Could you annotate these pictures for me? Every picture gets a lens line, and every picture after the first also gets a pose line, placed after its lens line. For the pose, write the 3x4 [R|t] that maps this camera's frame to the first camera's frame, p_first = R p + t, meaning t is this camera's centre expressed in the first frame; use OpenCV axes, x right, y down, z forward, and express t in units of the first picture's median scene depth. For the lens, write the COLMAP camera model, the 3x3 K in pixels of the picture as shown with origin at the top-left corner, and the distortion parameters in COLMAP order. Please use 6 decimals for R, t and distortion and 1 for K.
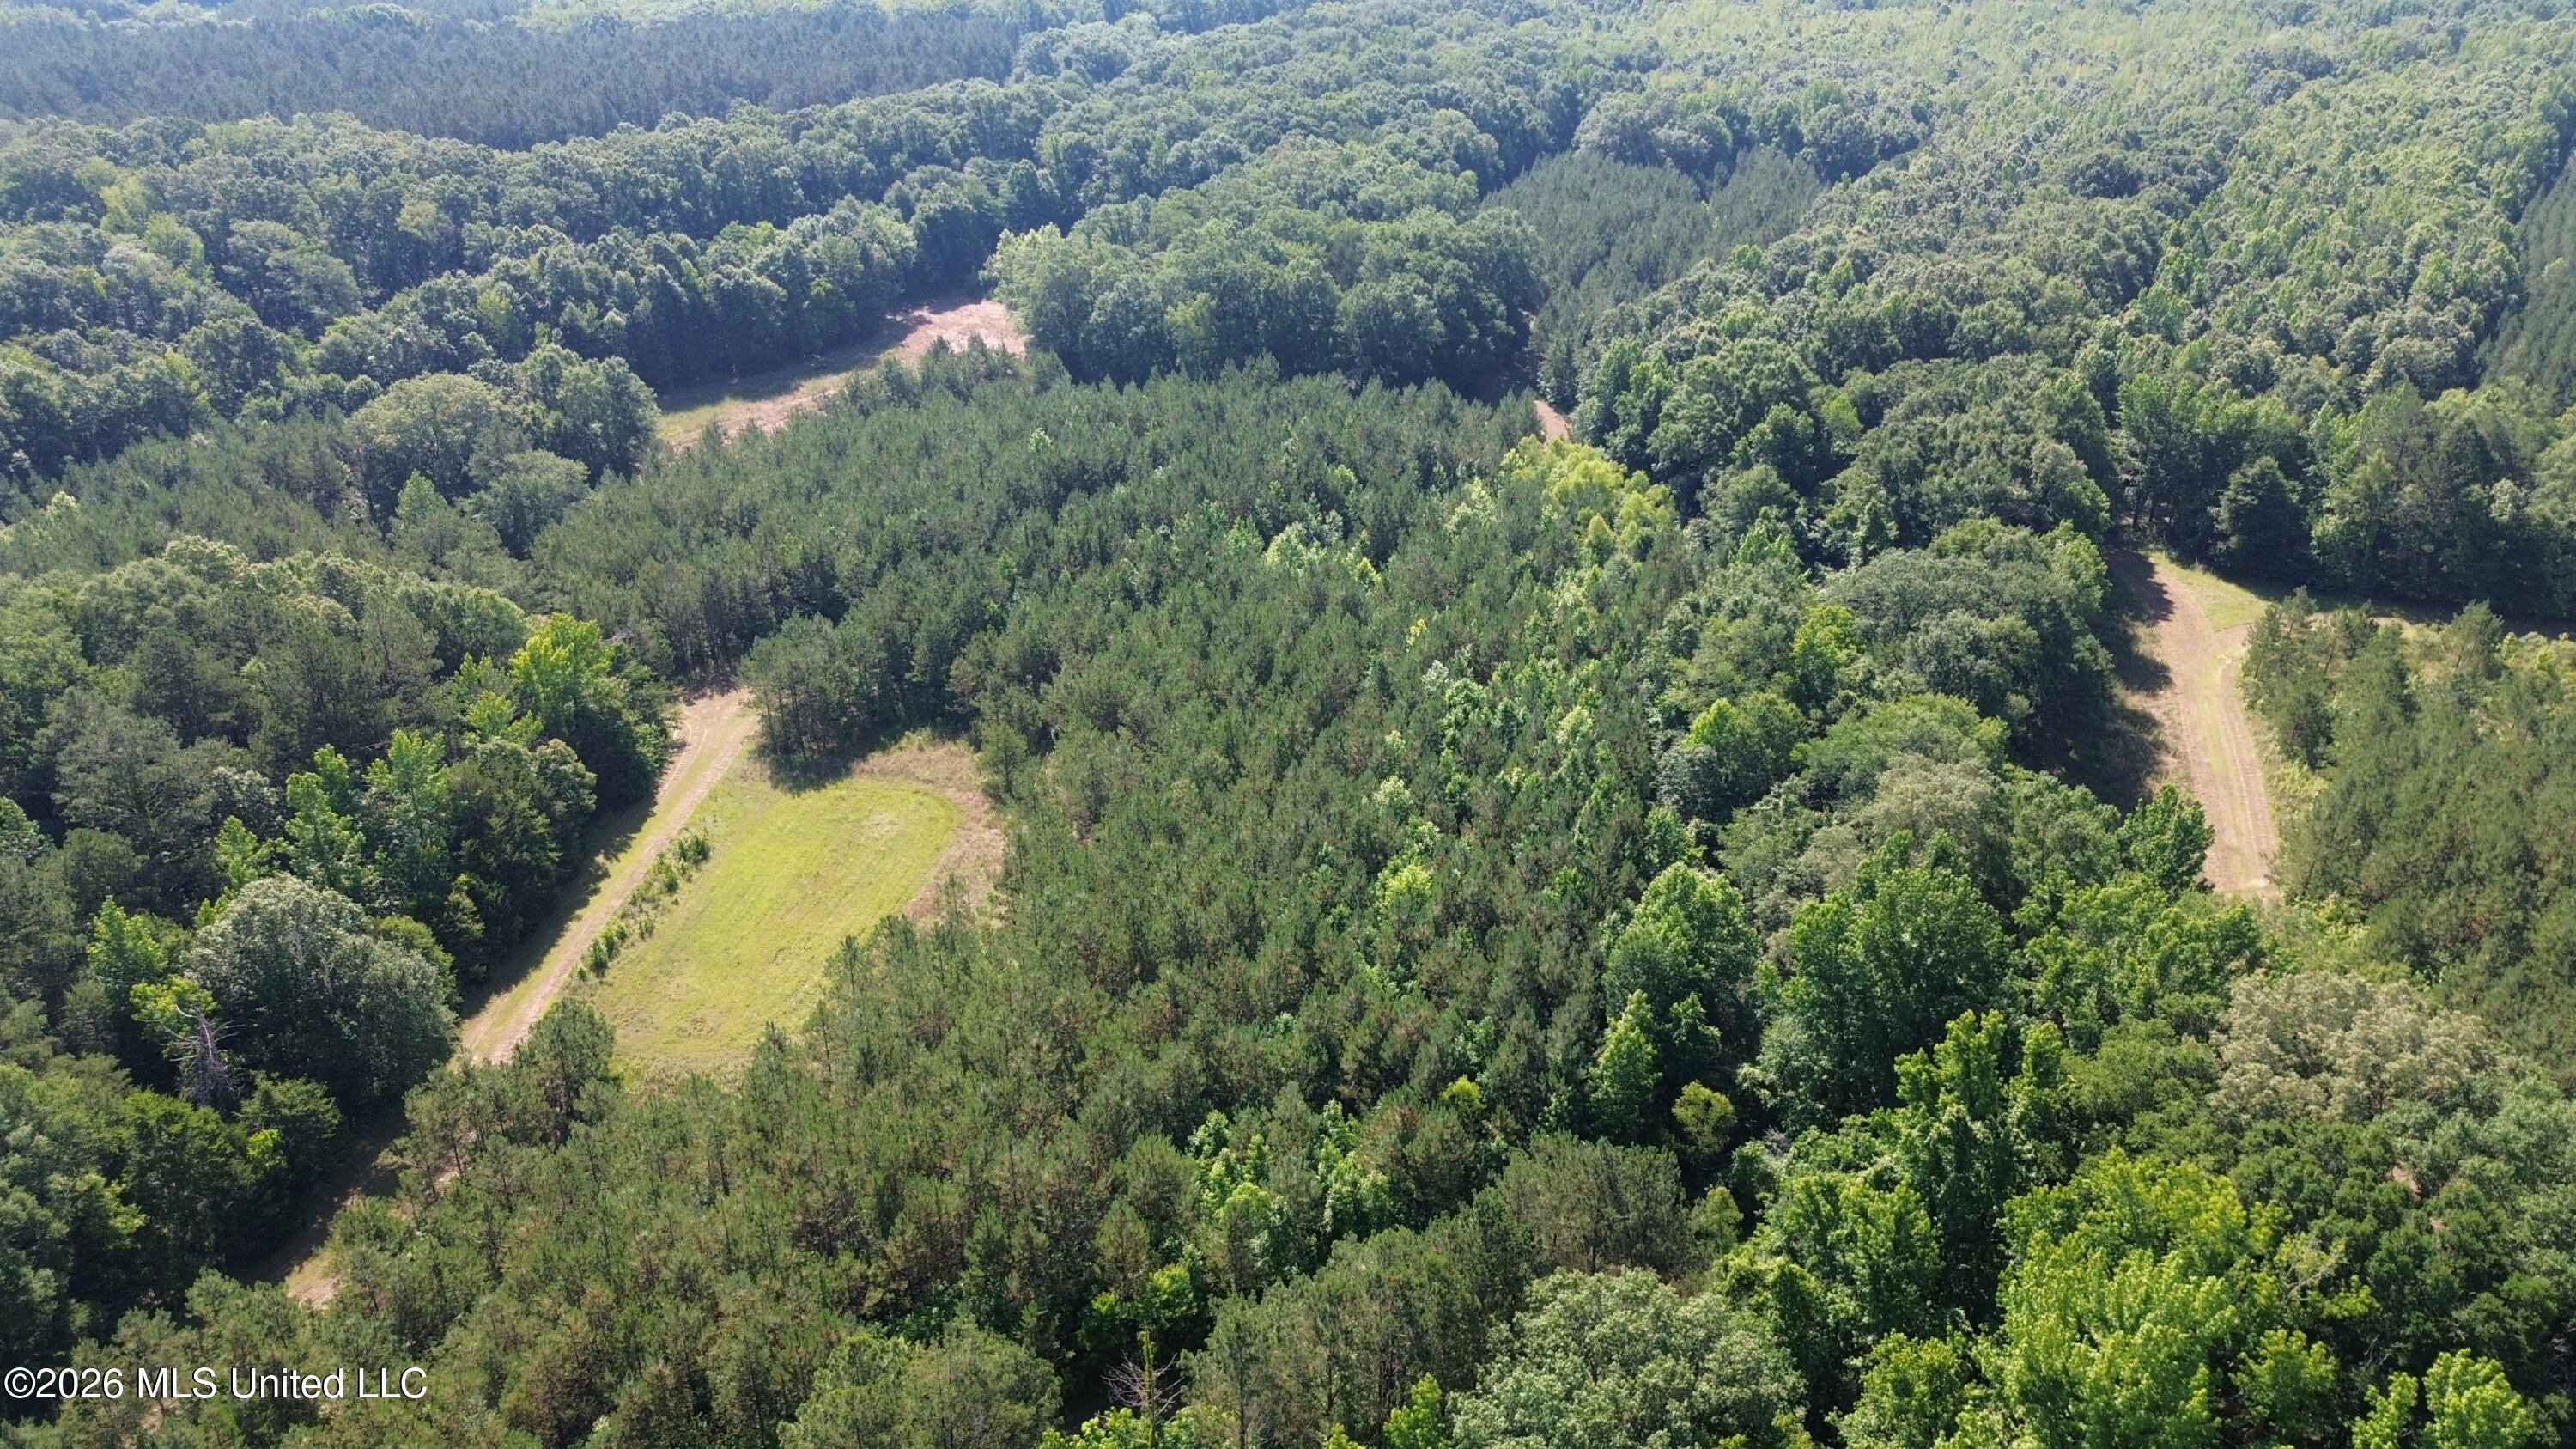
lens RADIAL K [[1829.0, 0, 1284.1], [0, 1829.0, 716.7], [0, 0, 1]] dist [0.070321, -0.072272]
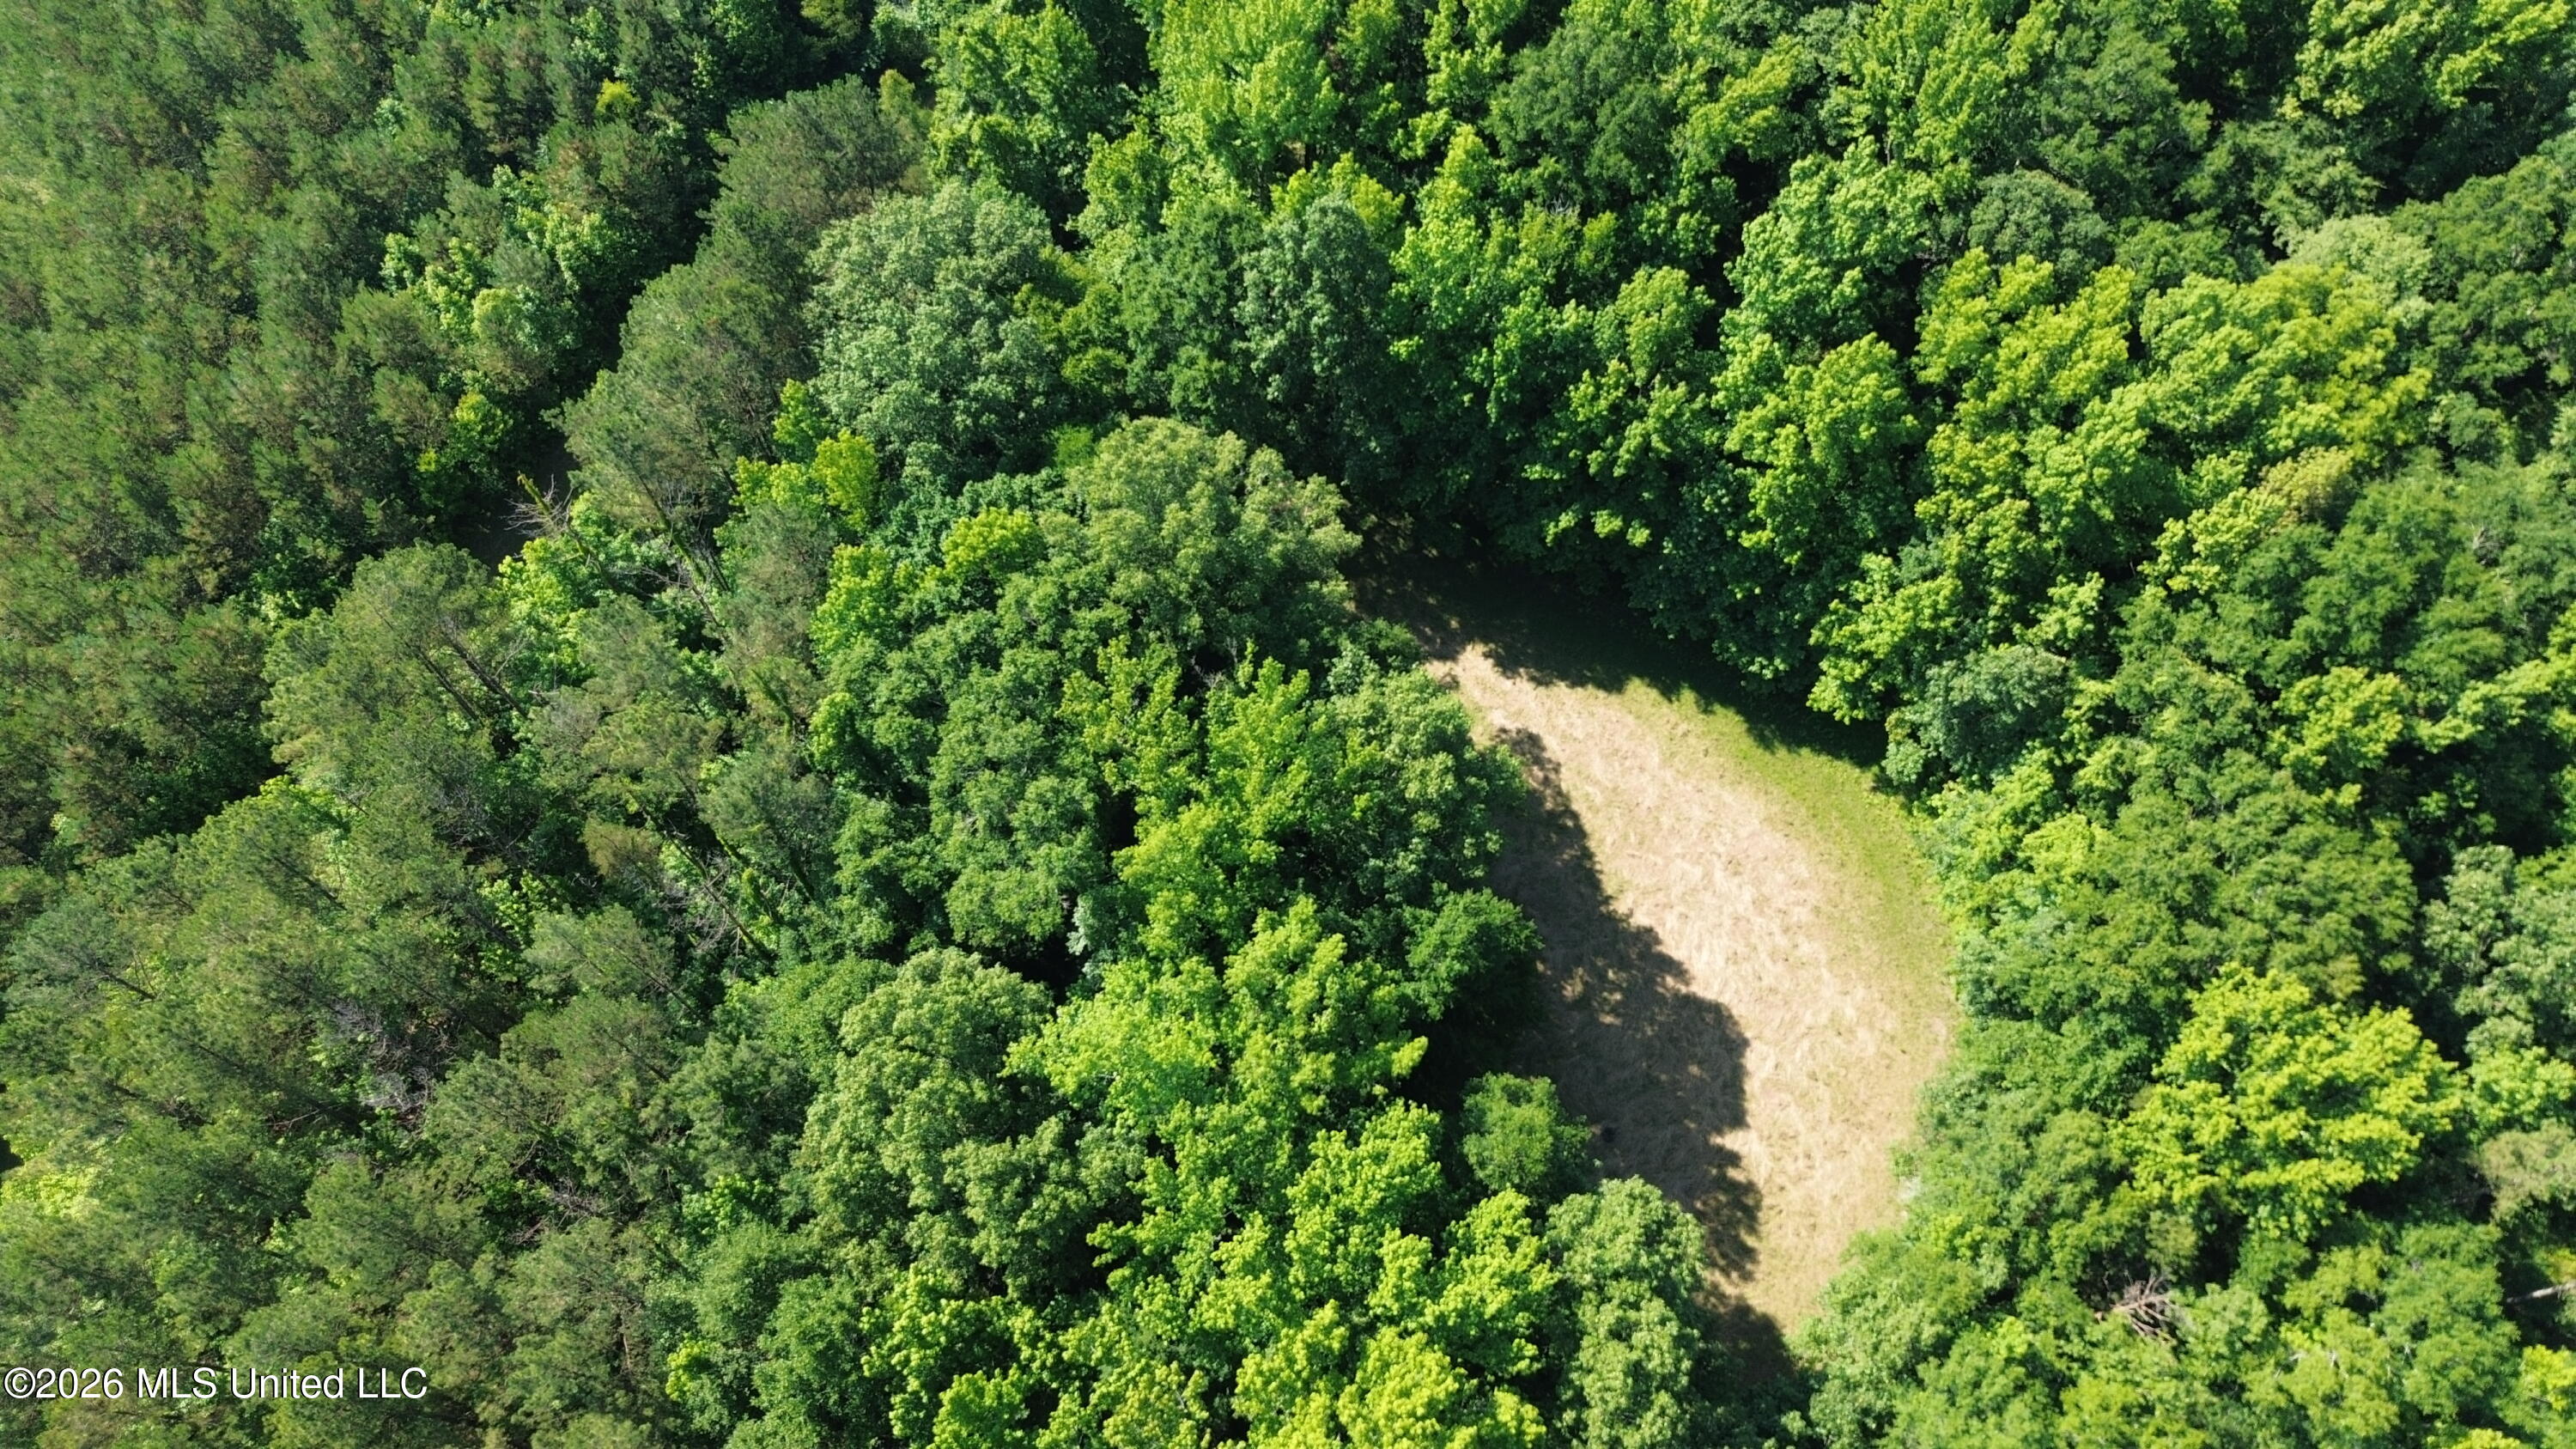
lens RADIAL K [[1829.0, 0, 1284.1], [0, 1829.0, 716.7], [0, 0, 1]] dist [0.070321, -0.072272]
pose [[0.790432, -0.560752, 0.246524, -0.054121], [0.302192, 0.707045, 0.639349, -0.093858], [-0.532820, -0.430865, 0.728326, -0.059799]]
